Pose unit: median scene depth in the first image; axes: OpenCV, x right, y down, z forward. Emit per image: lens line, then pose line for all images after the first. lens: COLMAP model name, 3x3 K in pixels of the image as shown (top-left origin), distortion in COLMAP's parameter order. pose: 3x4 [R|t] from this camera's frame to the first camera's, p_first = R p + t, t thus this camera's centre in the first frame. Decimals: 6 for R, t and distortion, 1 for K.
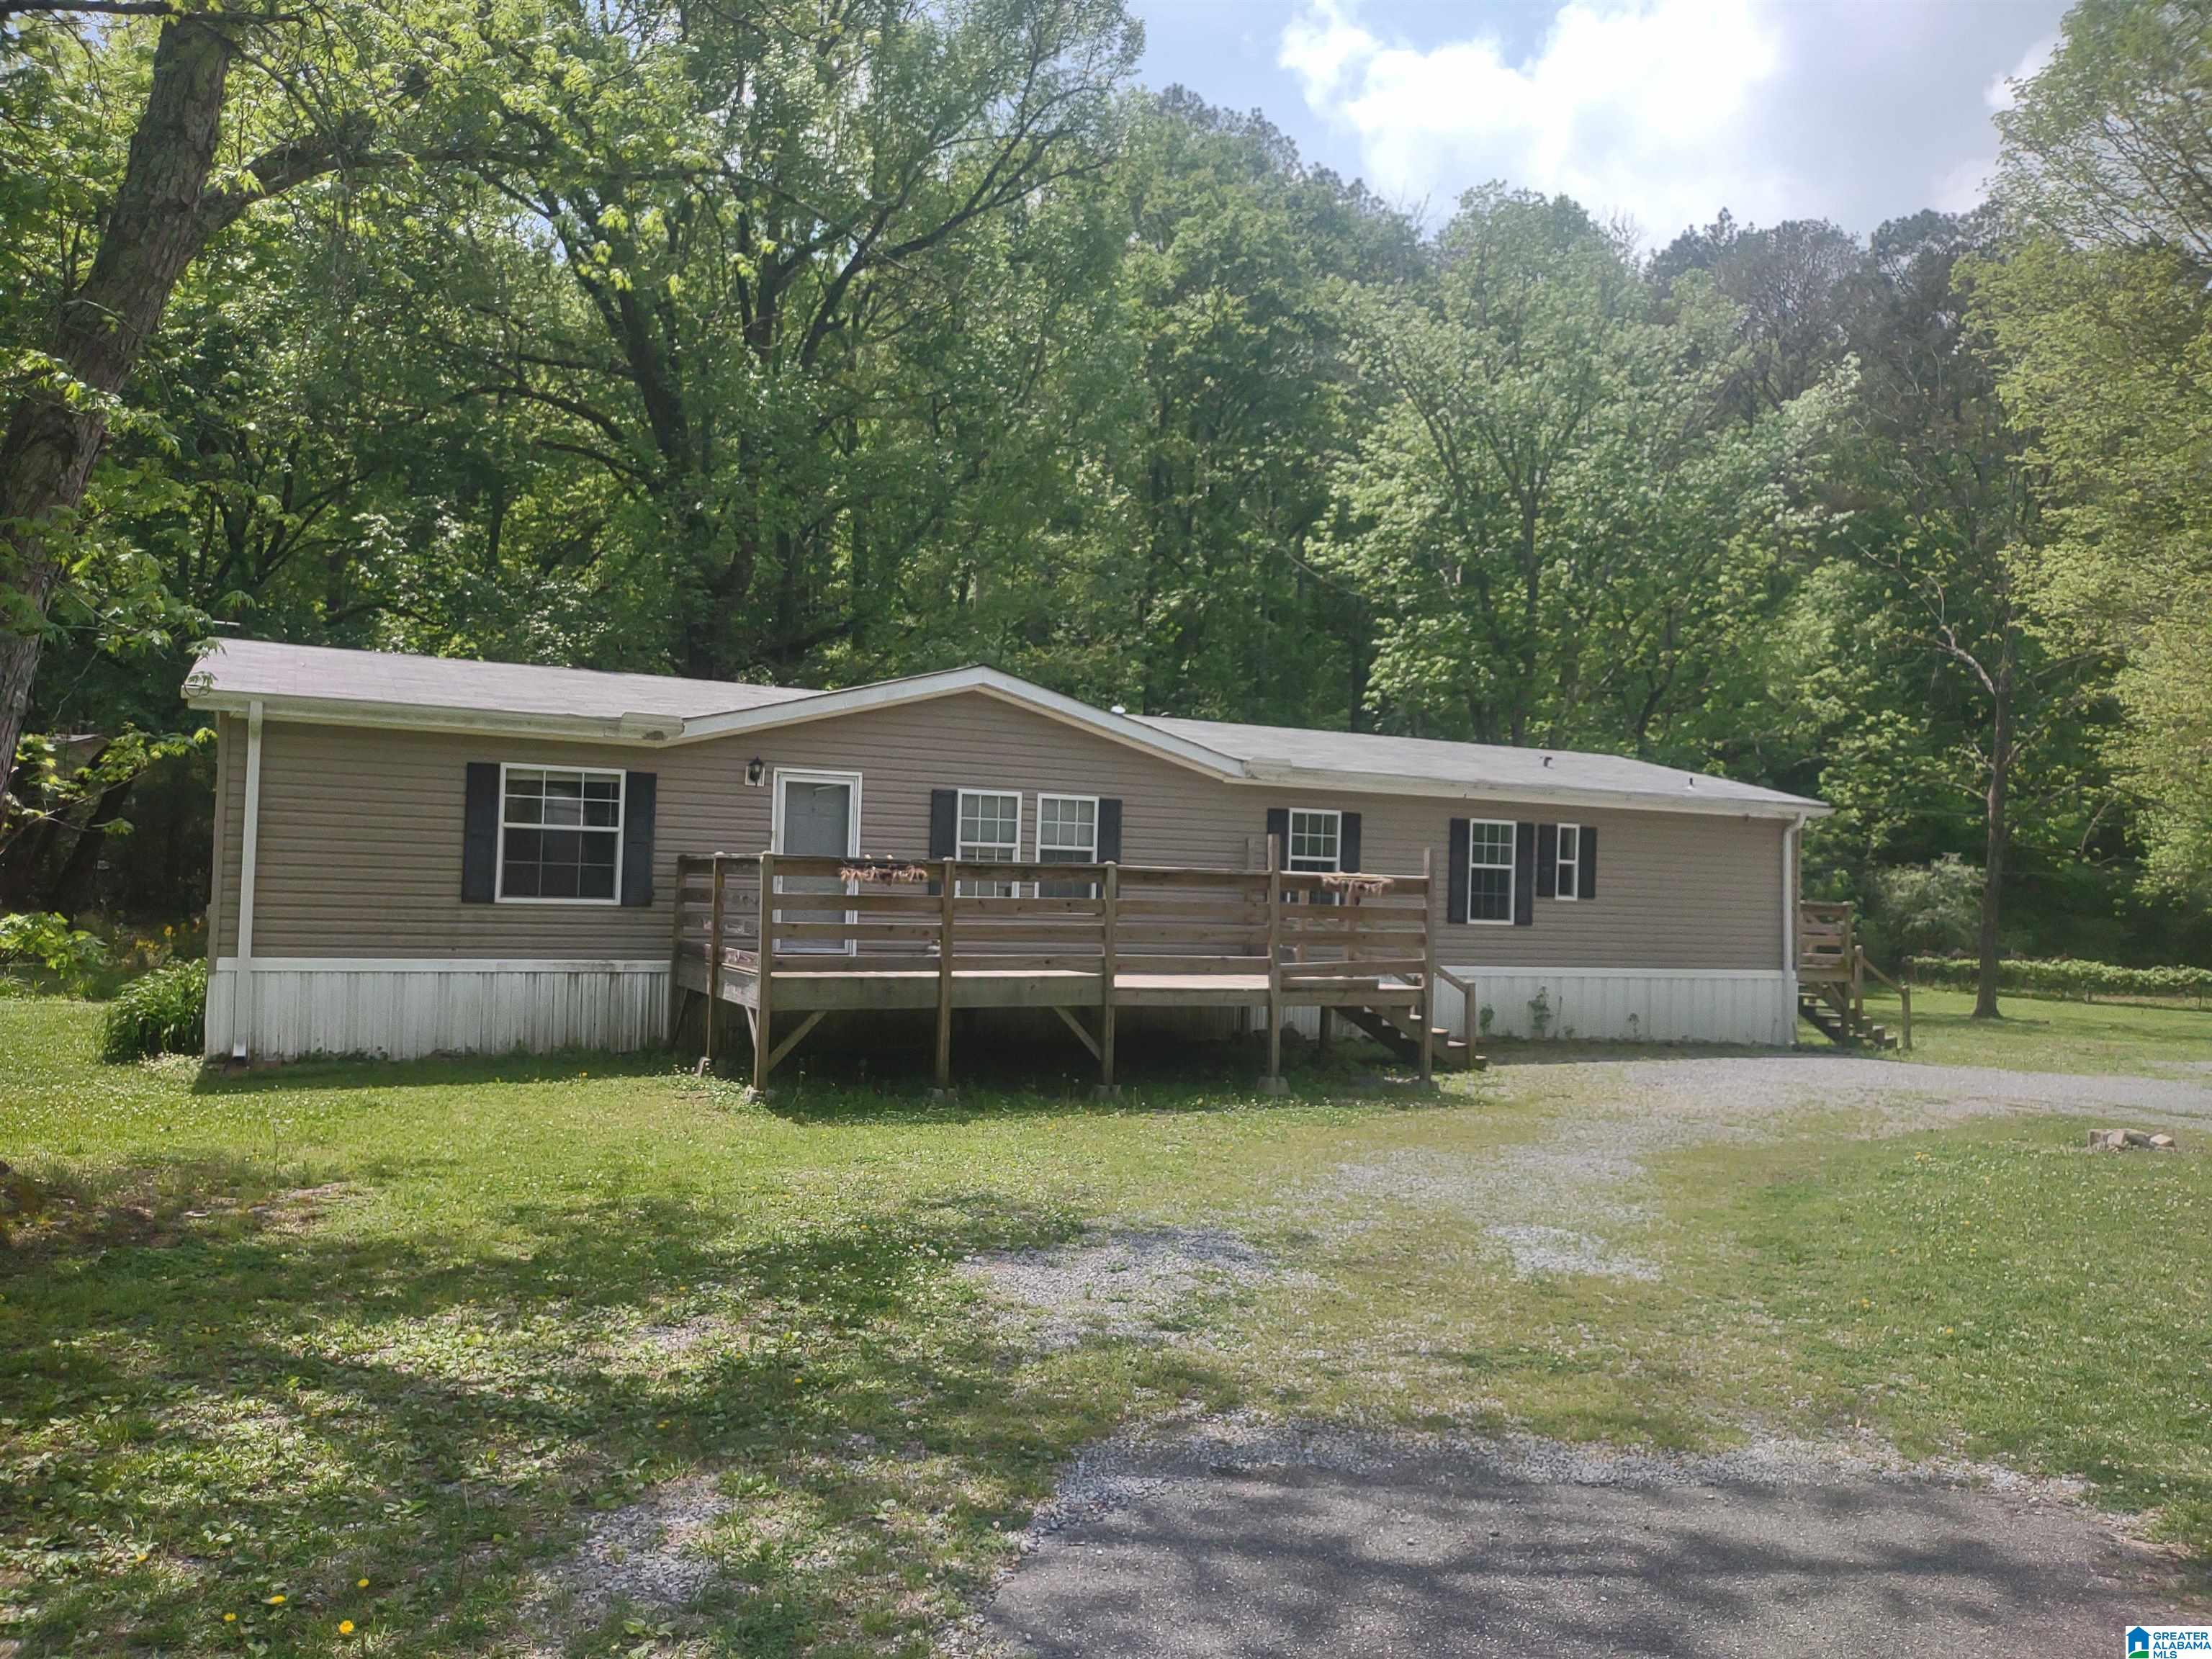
lens RADIAL K [[1639.5, 0, 1095.2], [0, 1639.5, 840.4], [0, 0, 1]] dist [0.051688, -0.048964]
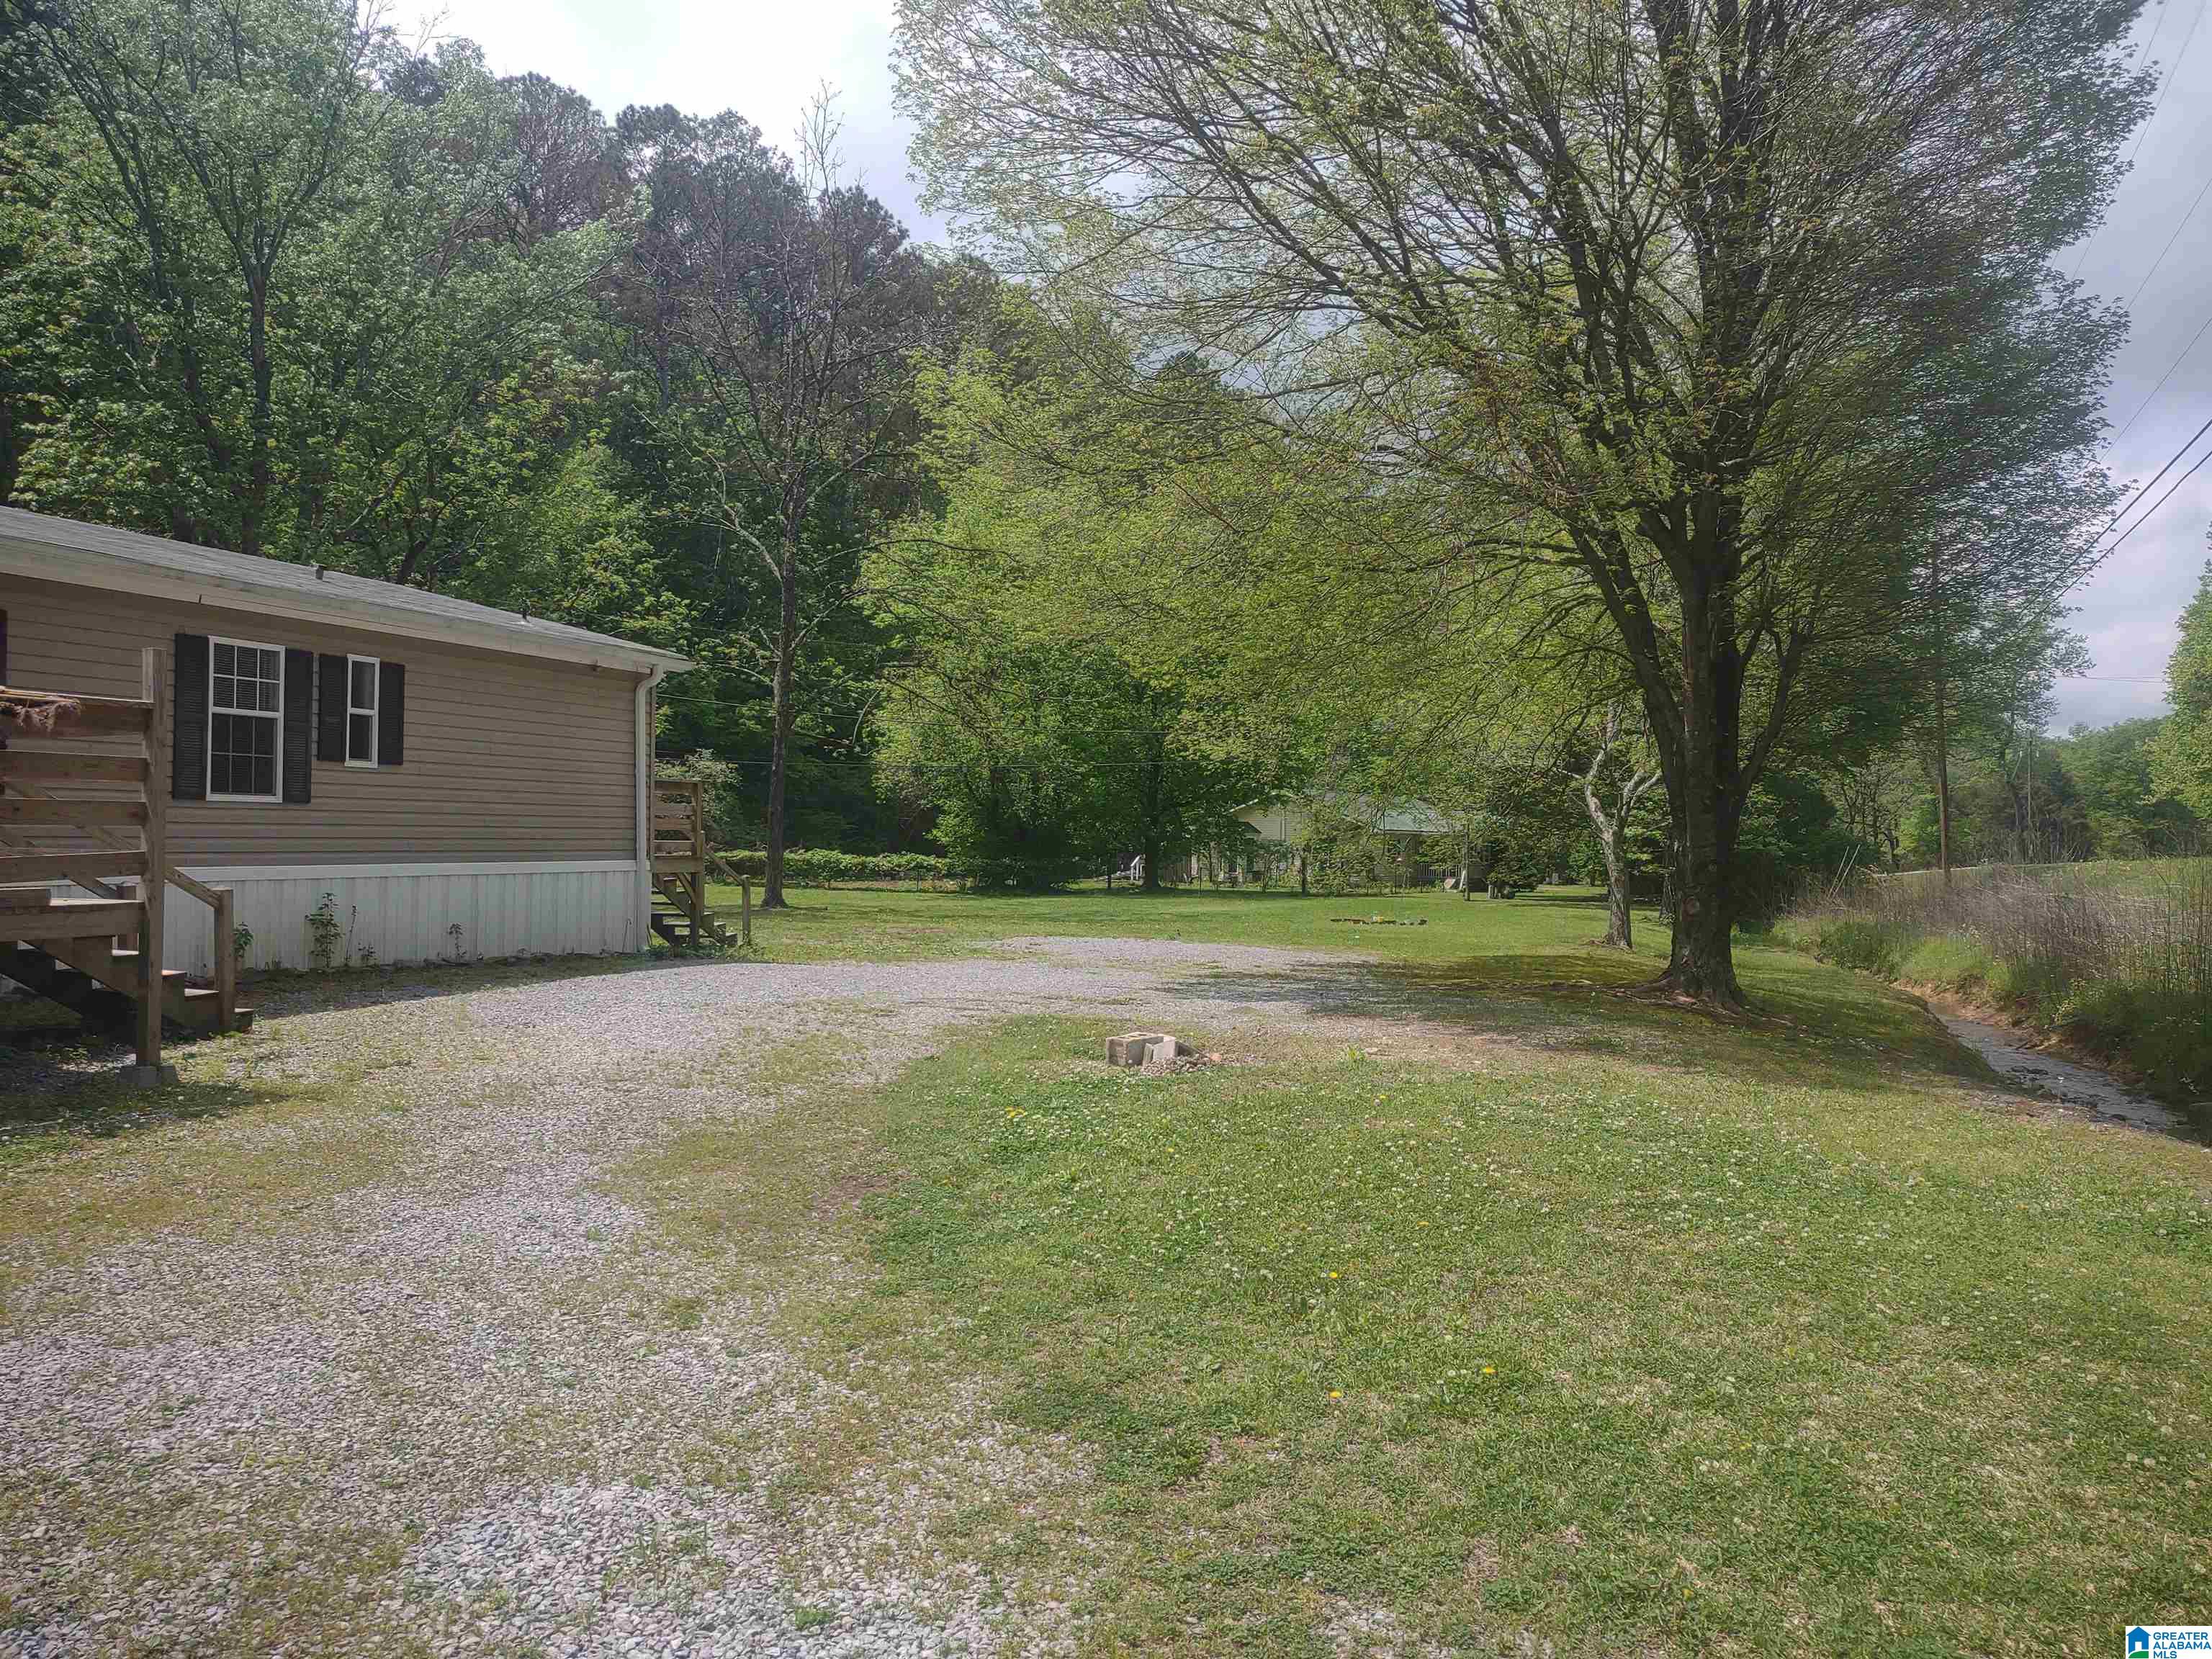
lens RADIAL K [[1639.5, 0, 1095.2], [0, 1639.5, 840.4], [0, 0, 1]] dist [0.051688, -0.048964]
pose [[0.739278, -0.020768, 0.673080, 0.046917], [-0.017573, 0.998589, 0.050112, 0.027632], [-0.673171, -0.048875, 0.737870, 0.285100]]
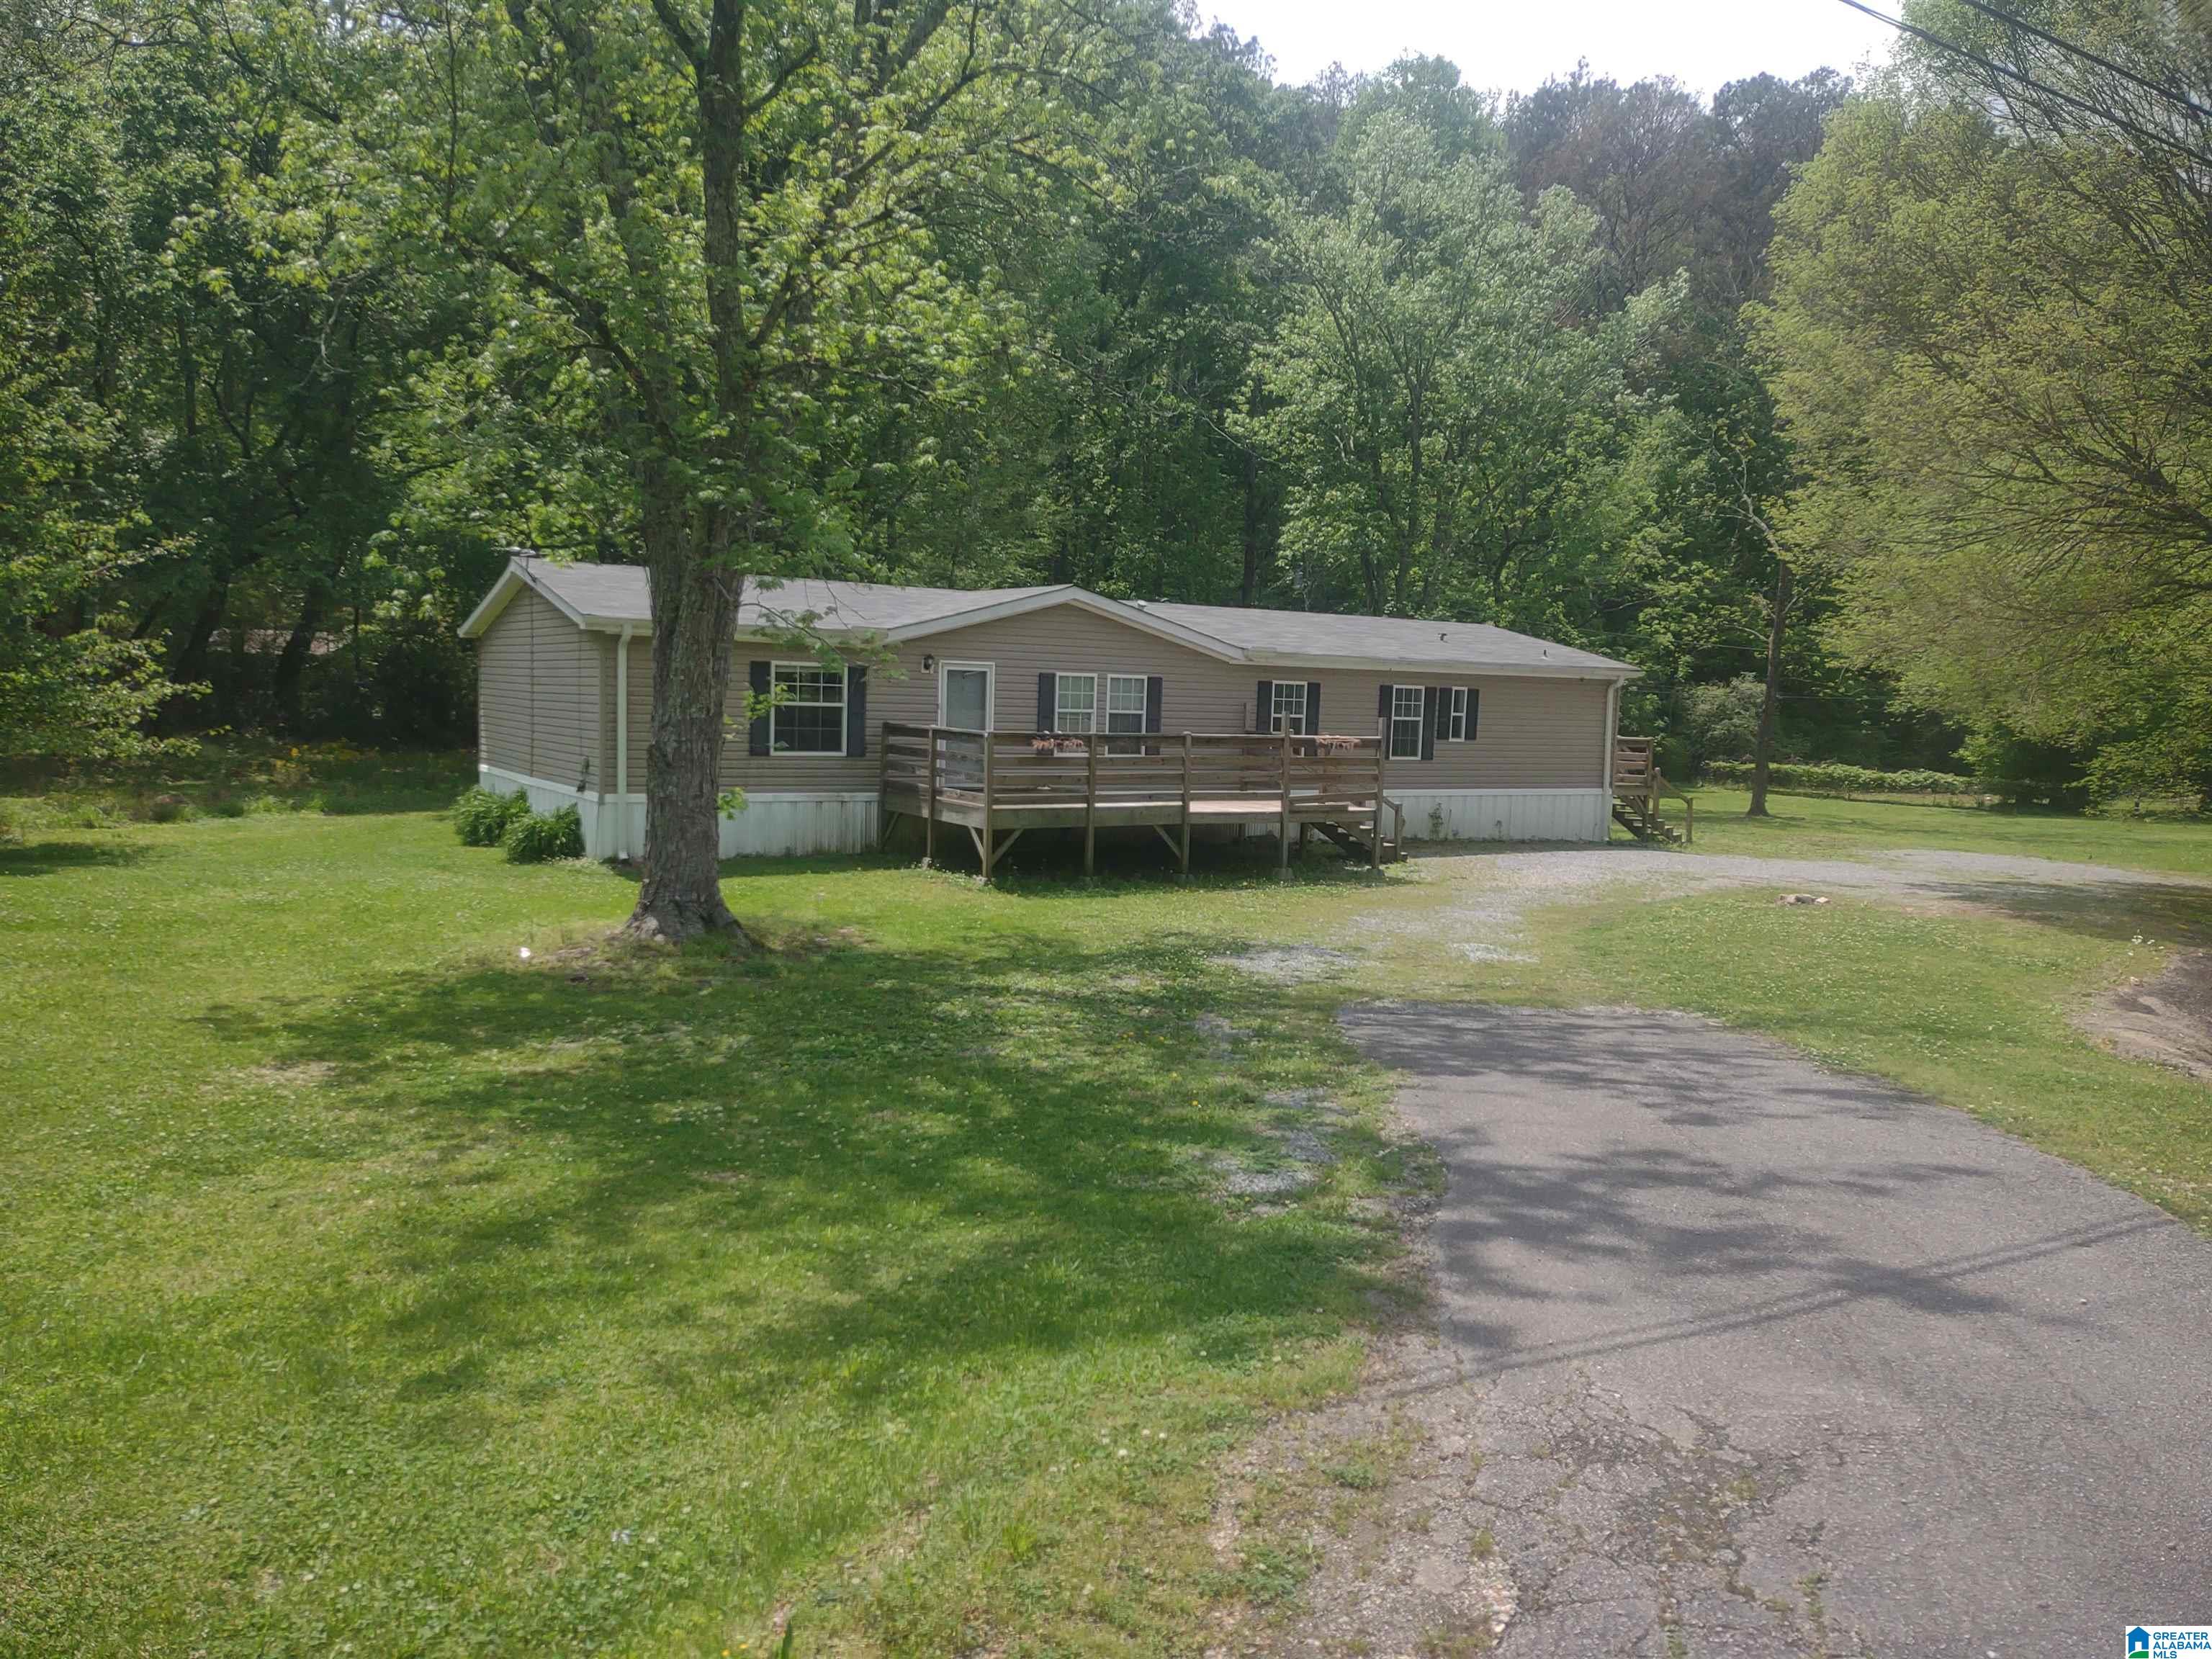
lens RADIAL K [[1639.5, 0, 1095.2], [0, 1639.5, 840.4], [0, 0, 1]] dist [0.051688, -0.048964]
pose [[0.995604, -0.006412, 0.093438, -0.157049], [-0.005345, 0.992137, 0.125041, -0.055179], [-0.093505, -0.124991, 0.987742, -0.379234]]
